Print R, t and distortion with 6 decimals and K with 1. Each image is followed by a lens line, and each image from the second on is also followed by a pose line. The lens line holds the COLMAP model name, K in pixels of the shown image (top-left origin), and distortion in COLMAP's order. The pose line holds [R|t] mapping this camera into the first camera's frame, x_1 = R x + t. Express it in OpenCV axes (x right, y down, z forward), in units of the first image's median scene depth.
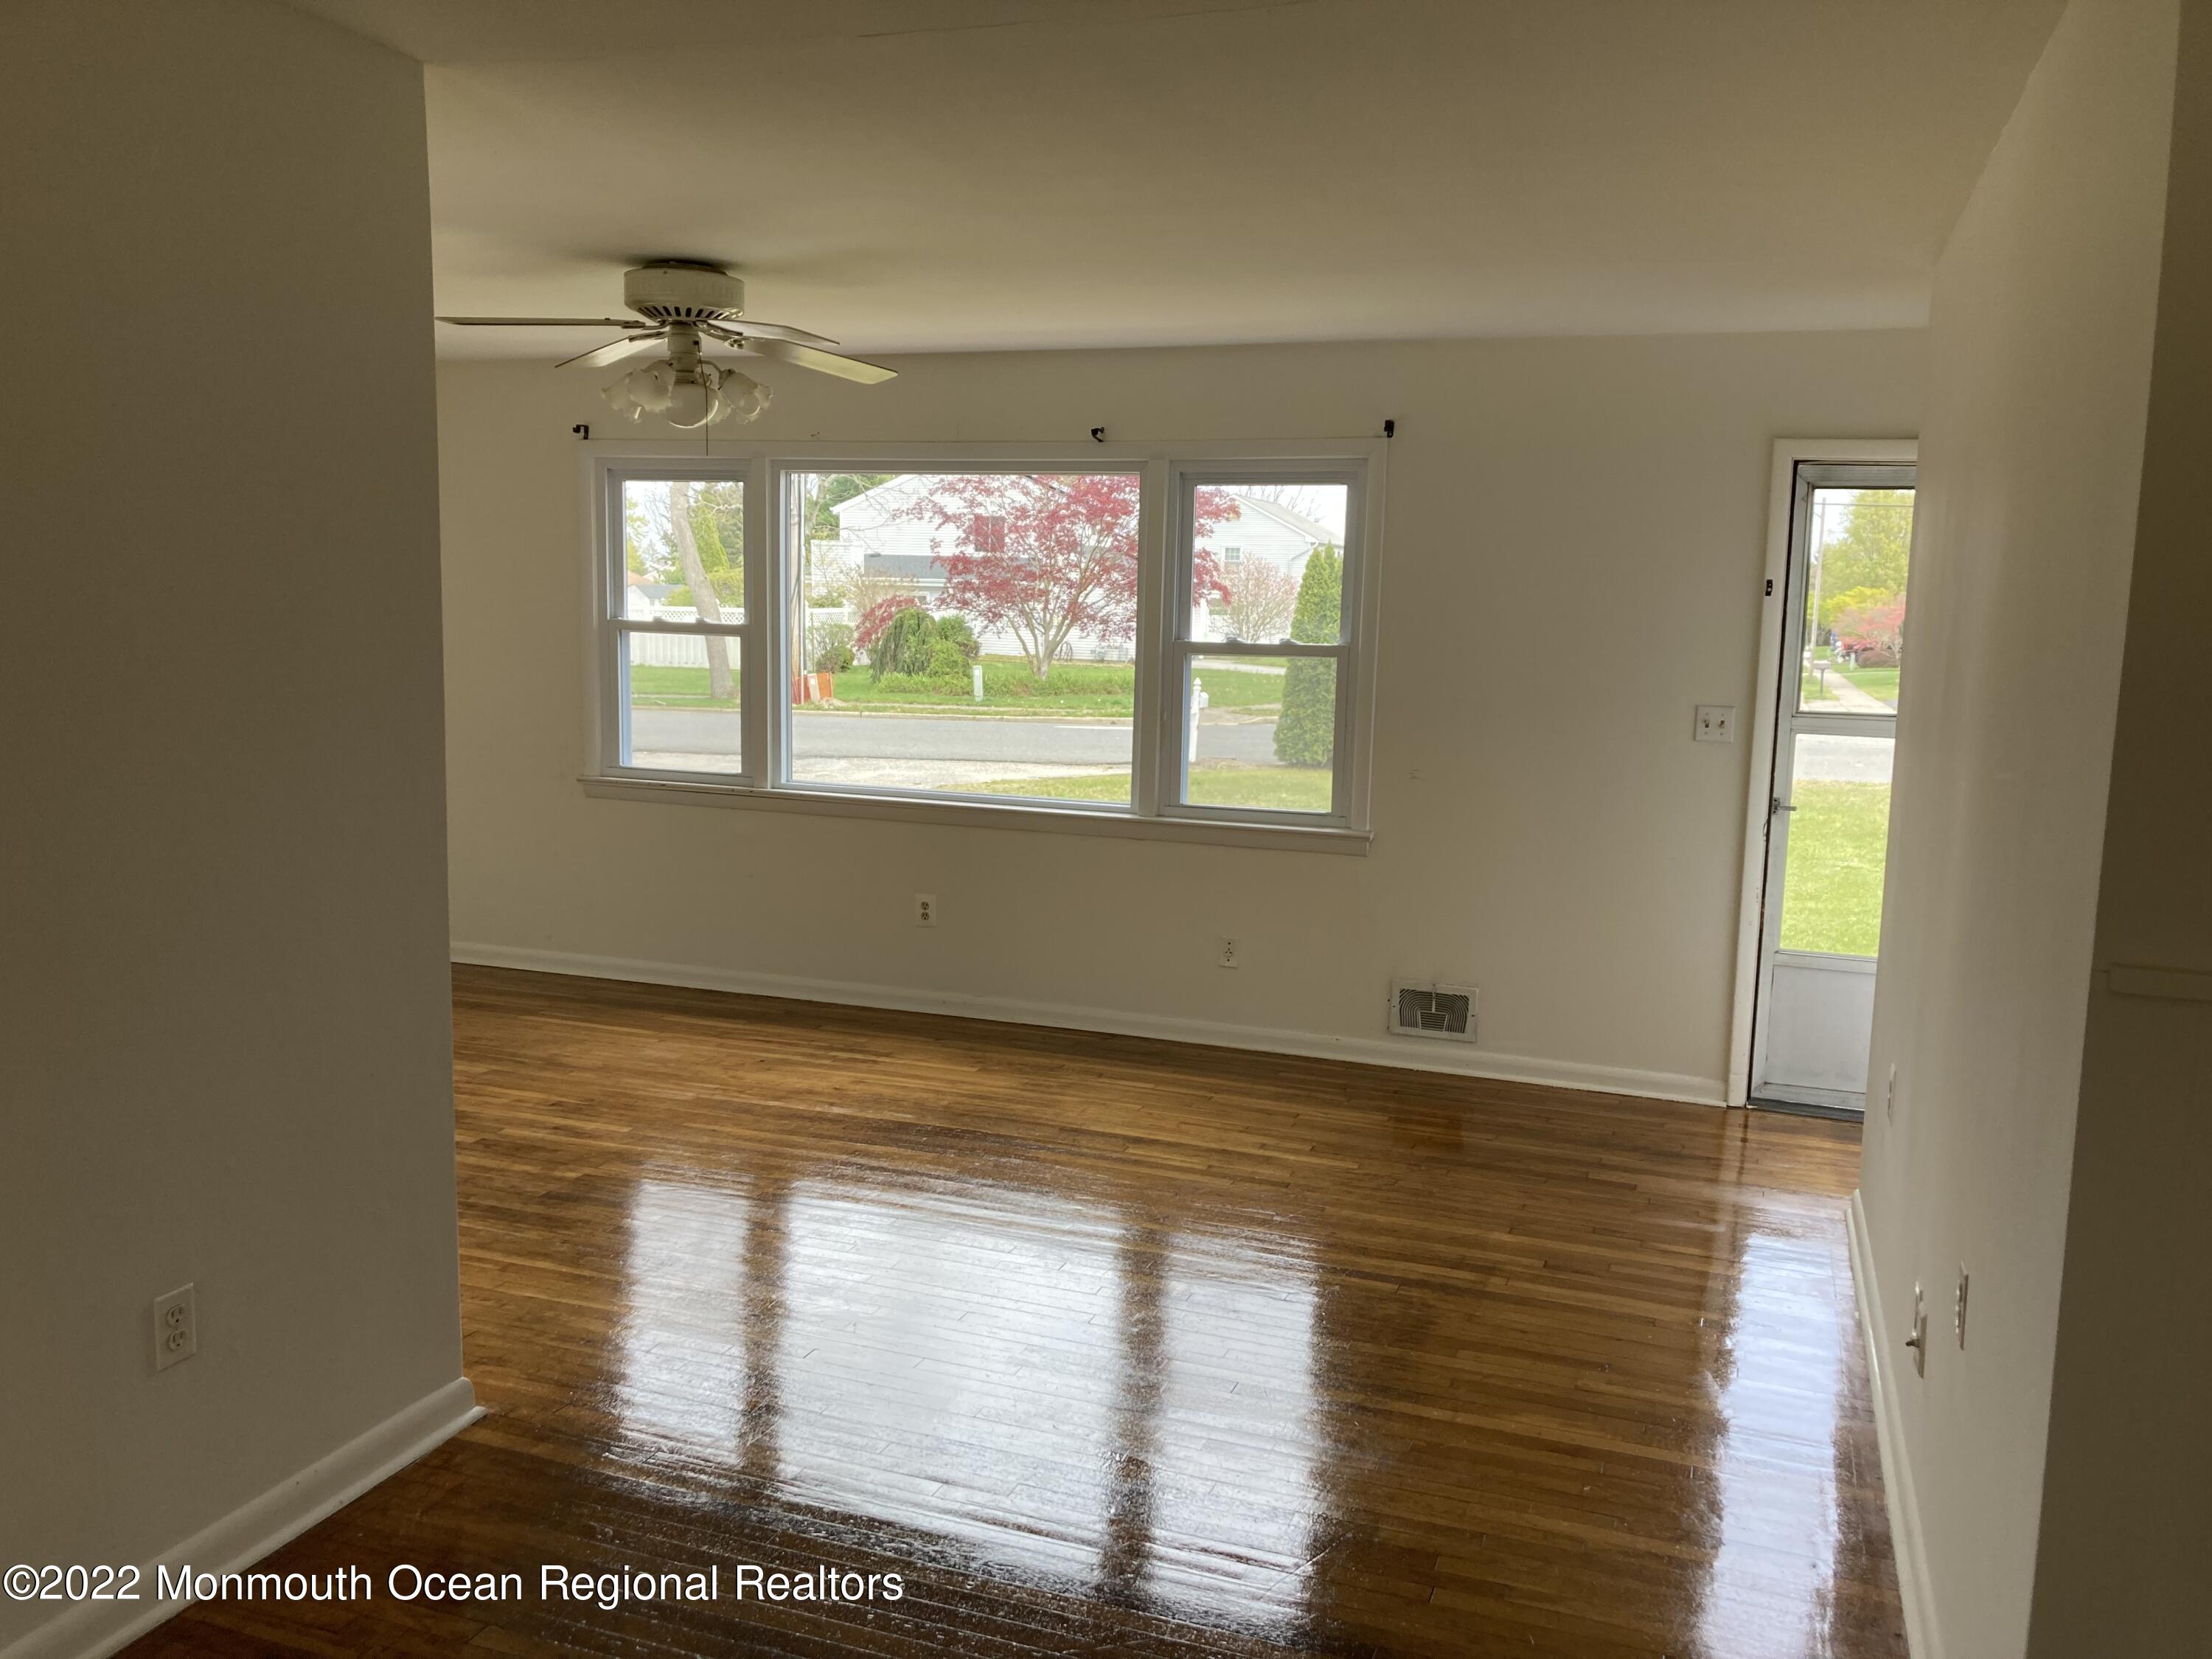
lens RADIAL K [[1838.6, 0, 1106.0], [0, 1838.6, 829.5], [0, 0, 1]] dist [-0.008088, 0.083847]
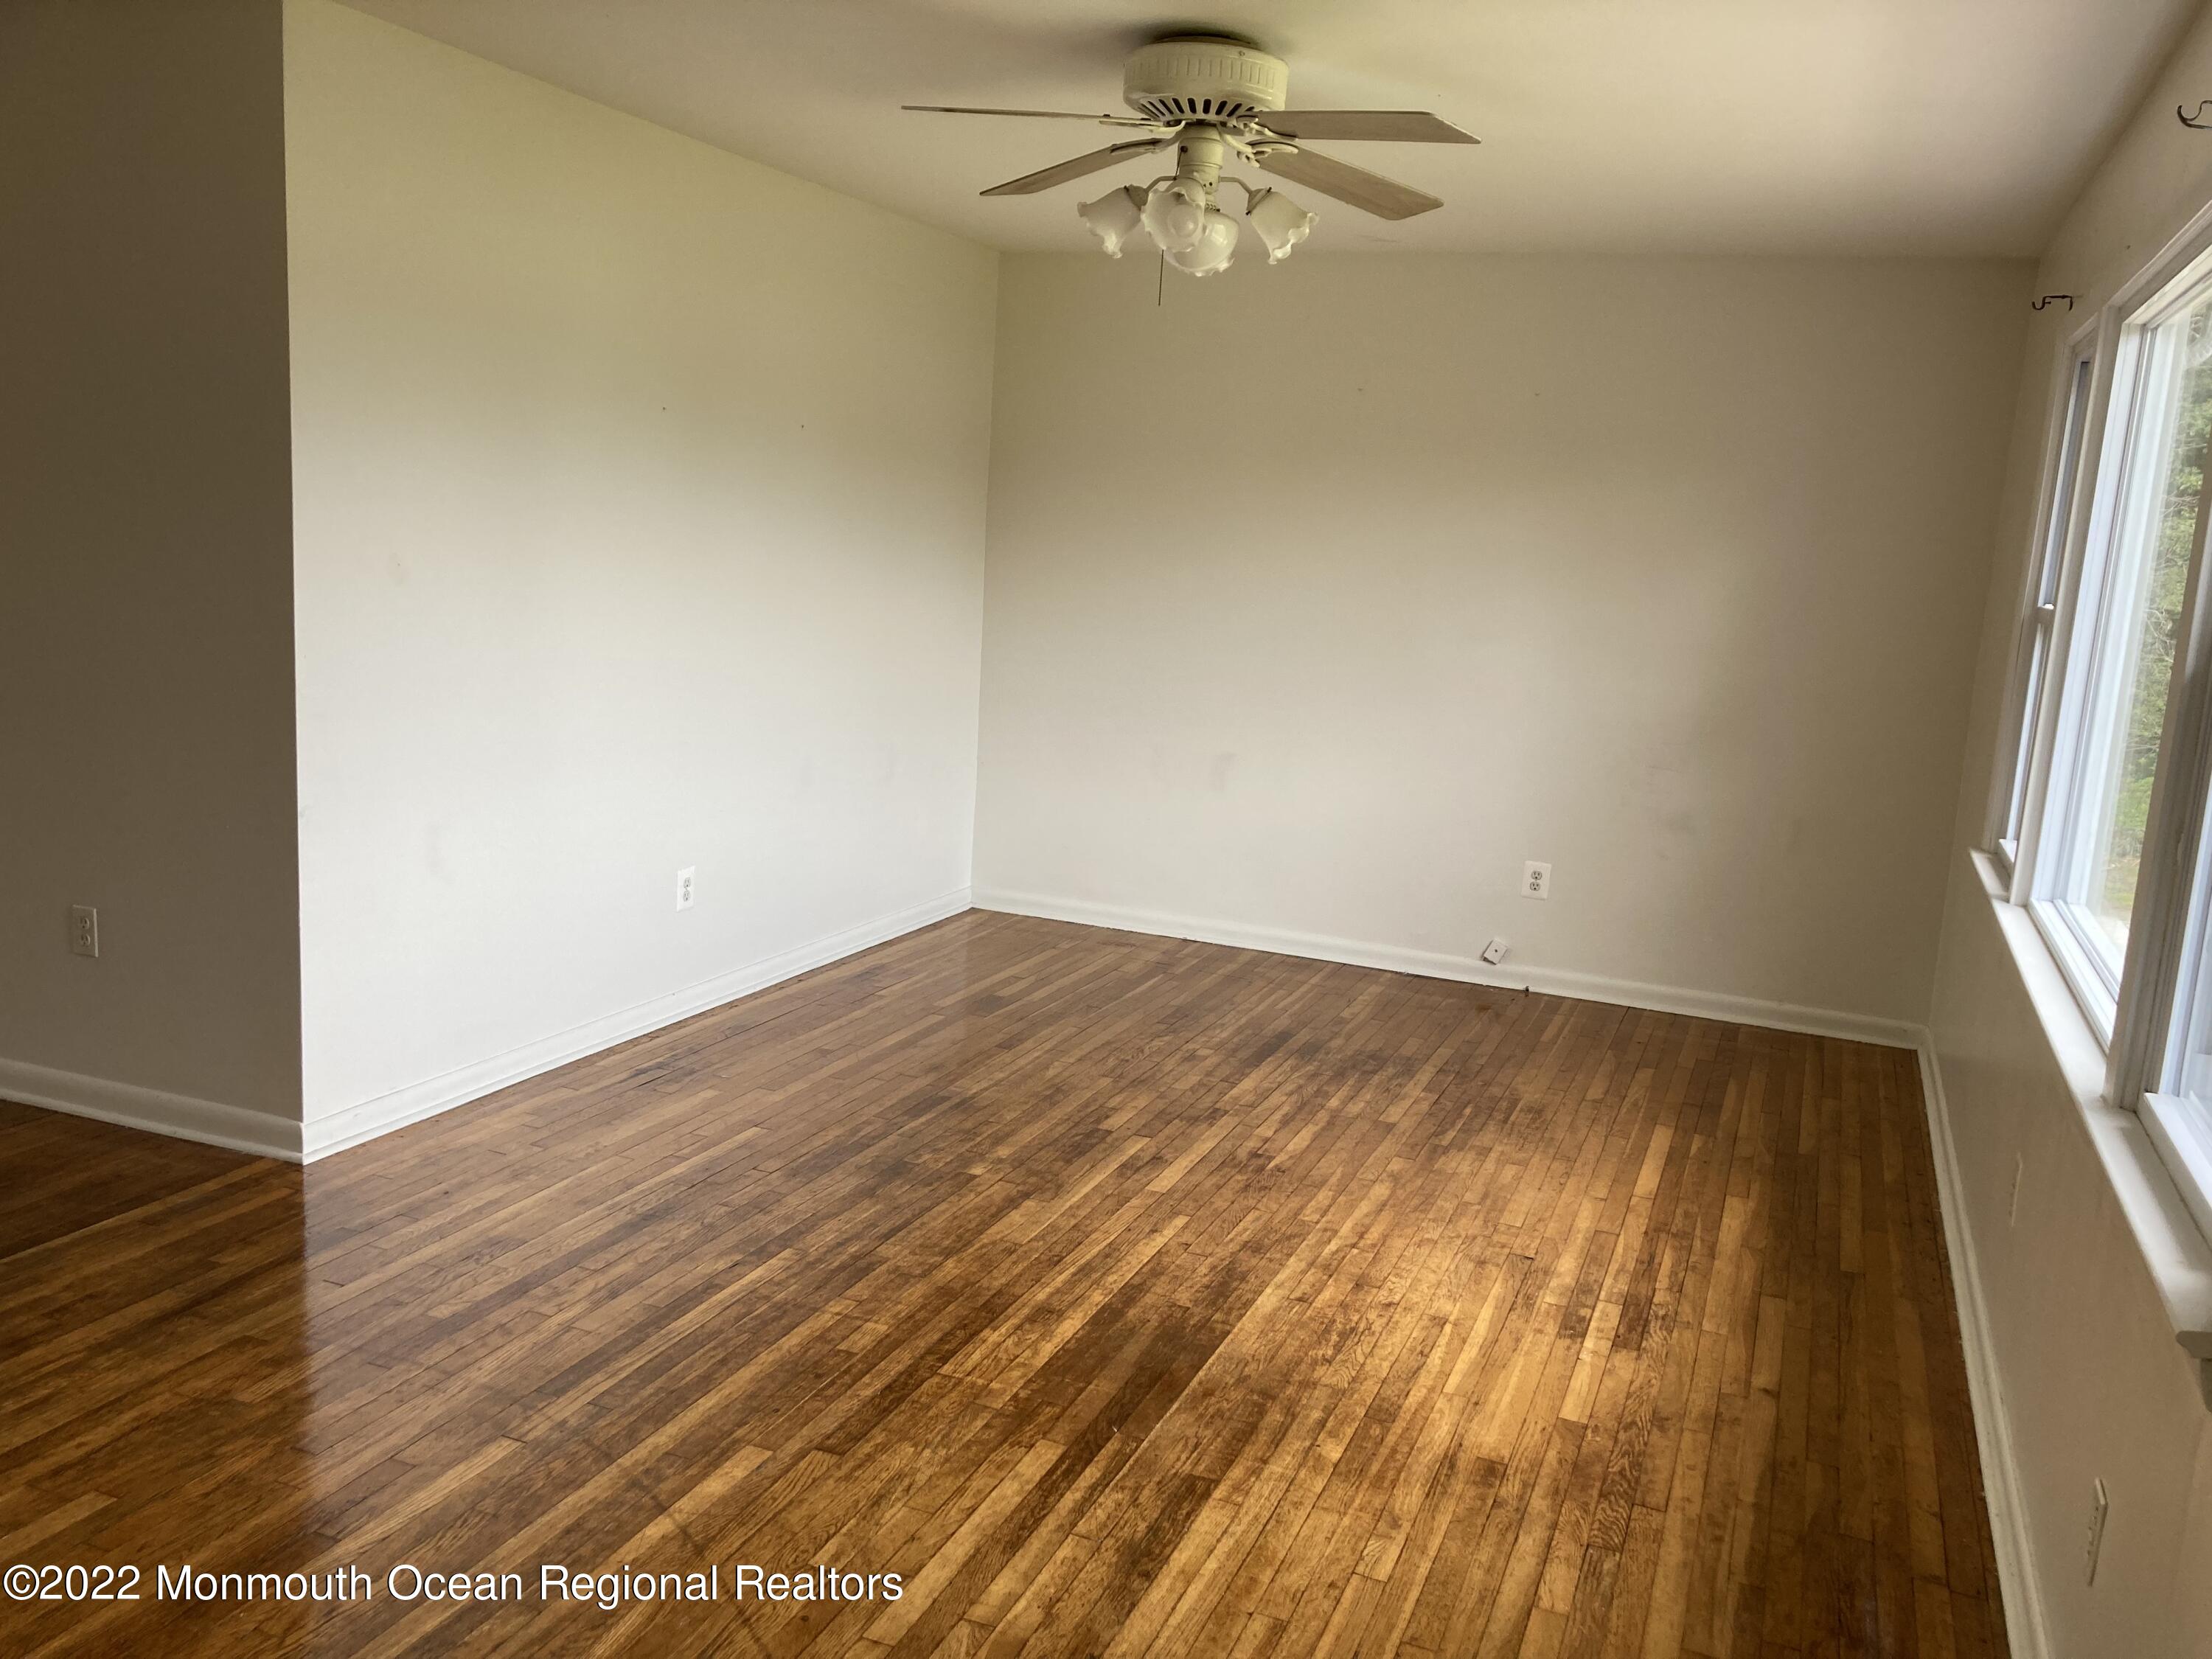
lens RADIAL K [[1804.4, 0, 1106.0], [0, 1804.4, 829.5], [0, 0, 1]] dist [0.052293, -0.002224]
pose [[-0.032371, 0.145205, -0.988872, 0.450300], [-0.188888, 0.970672, 0.148716, -0.090922], [0.981465, 0.191600, -0.003994, 0.887119]]
